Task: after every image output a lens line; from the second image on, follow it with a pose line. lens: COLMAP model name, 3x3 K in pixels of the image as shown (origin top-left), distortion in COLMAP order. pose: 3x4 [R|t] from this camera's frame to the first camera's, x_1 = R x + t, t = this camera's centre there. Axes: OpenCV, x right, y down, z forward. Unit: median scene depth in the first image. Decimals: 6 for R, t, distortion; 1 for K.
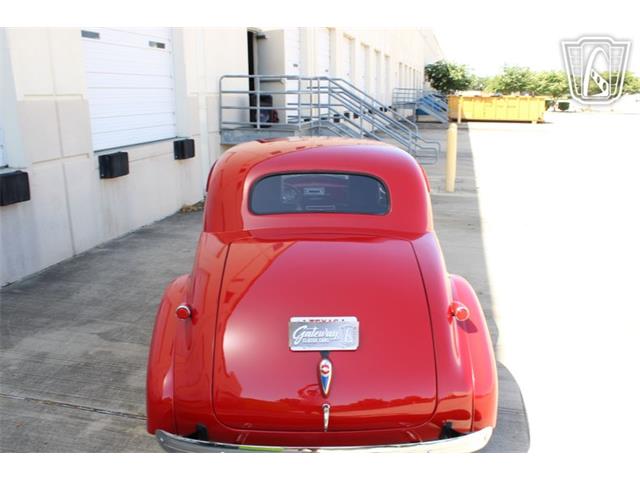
lens RADIAL K [[565.4, 0, 320.0], [0, 565.4, 240.0], [0, 0, 1]] dist [-0.161543, 0.168426]
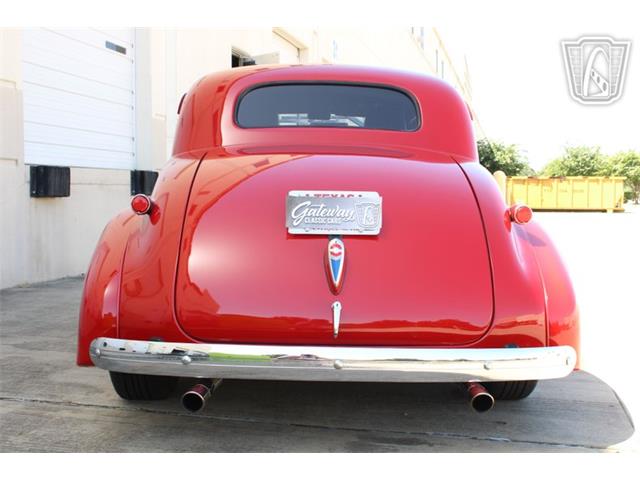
lens RADIAL K [[759.7, 0, 320.0], [0, 759.7, 240.0], [0, 0, 1]] dist [-0.055066, -0.027398]
pose [[0.999944, 0.009707, -0.004115, -0.005057], [-0.010323, 0.980803, -0.194729, 0.295865], [0.002146, 0.194760, 0.980849, 0.033712]]
